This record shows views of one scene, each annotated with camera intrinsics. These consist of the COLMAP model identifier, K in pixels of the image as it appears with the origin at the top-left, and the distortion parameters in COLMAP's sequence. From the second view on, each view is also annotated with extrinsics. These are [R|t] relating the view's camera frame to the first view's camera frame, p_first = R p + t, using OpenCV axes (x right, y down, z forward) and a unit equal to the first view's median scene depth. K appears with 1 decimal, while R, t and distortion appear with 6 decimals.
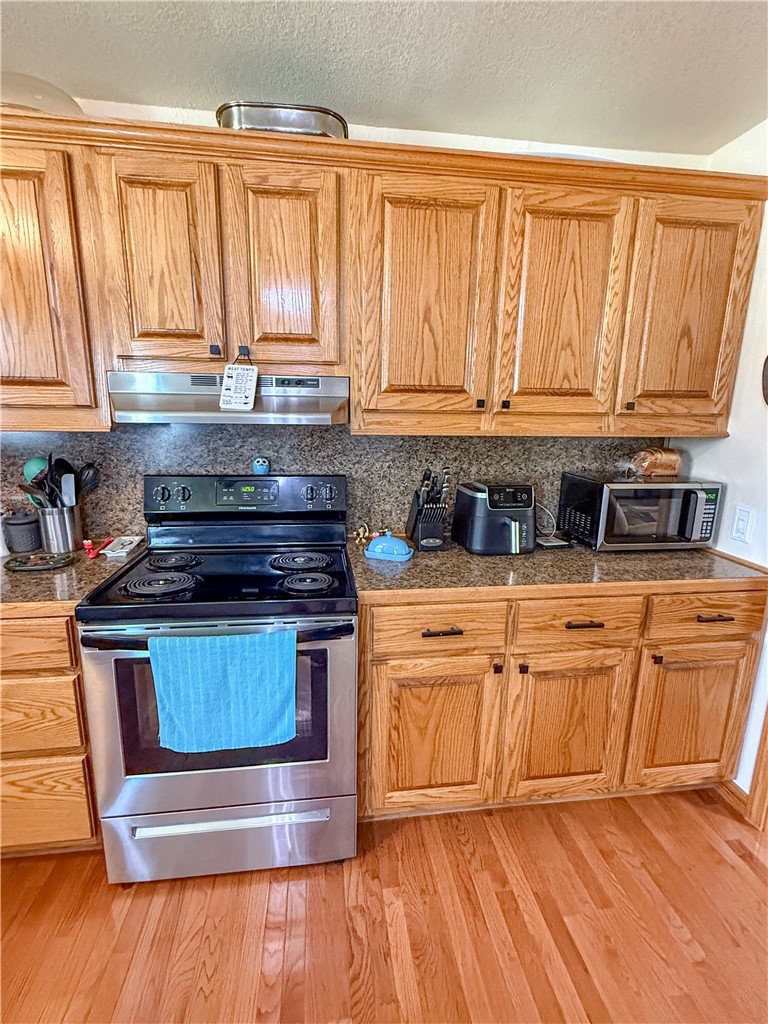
lens RADIAL K [[474.3, 0, 386.6], [0, 474.3, 510.8], [0, 0, 1]] dist [-0.000699, -0.000025]
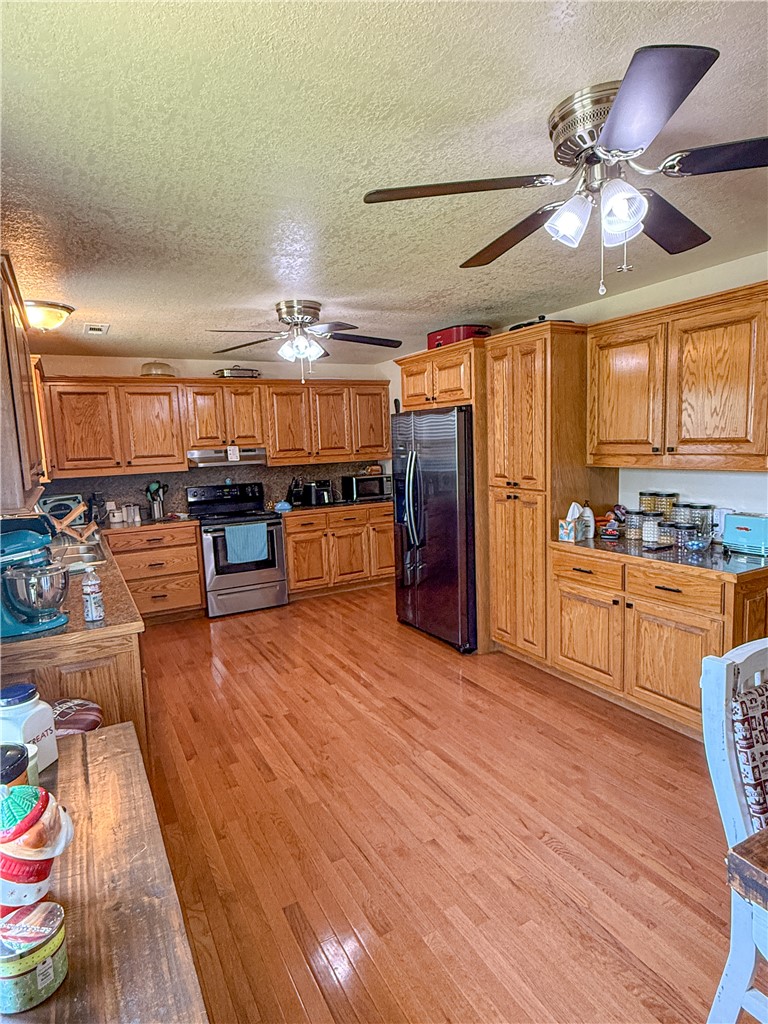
lens RADIAL K [[568.1, 0, 387.7], [0, 568.1, 512.6], [0, 0, 1]] dist [-0.003795, 0.000279]
pose [[0.930140, -0.098196, 0.353832, -0.676273], [0.131810, 0.988648, -0.072126, 0.489156], [-0.342732, 0.113725, 0.932524, -2.585731]]
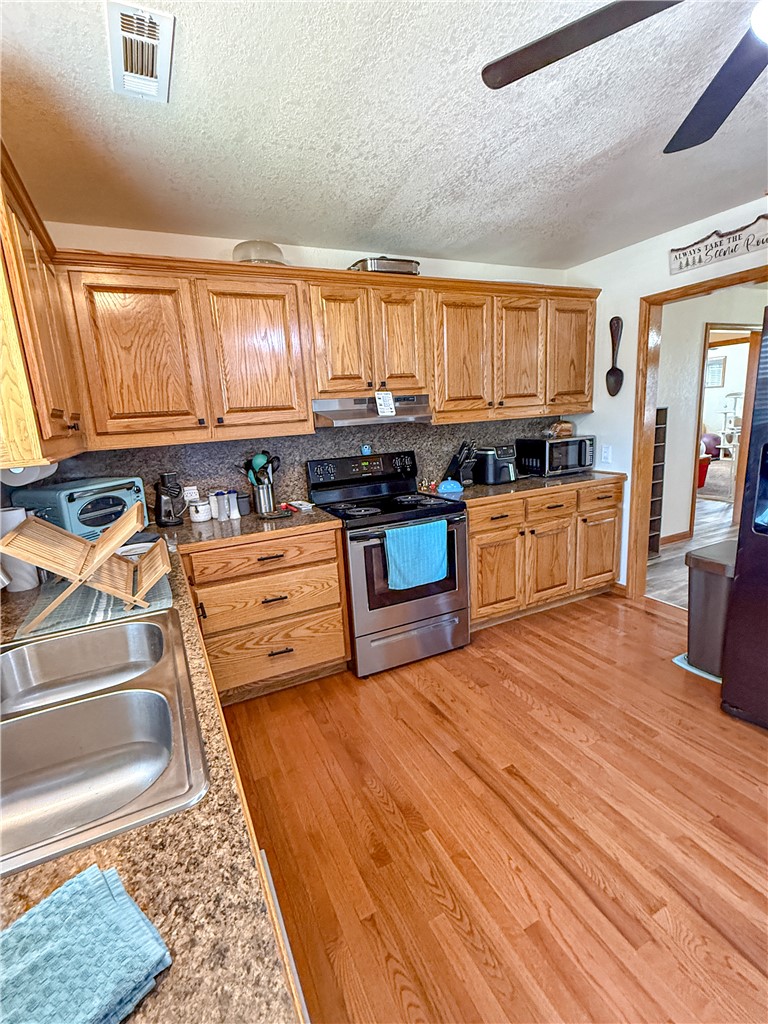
lens RADIAL K [[474.3, 0, 383.9], [0, 474.3, 511.1], [0, 0, 1]] dist [-0.000699, -0.000025]
pose [[0.946936, -0.133227, 0.292511, -0.858628], [0.136697, 0.990575, 0.008643, 0.134454], [-0.290906, 0.031801, 0.956223, -0.727156]]
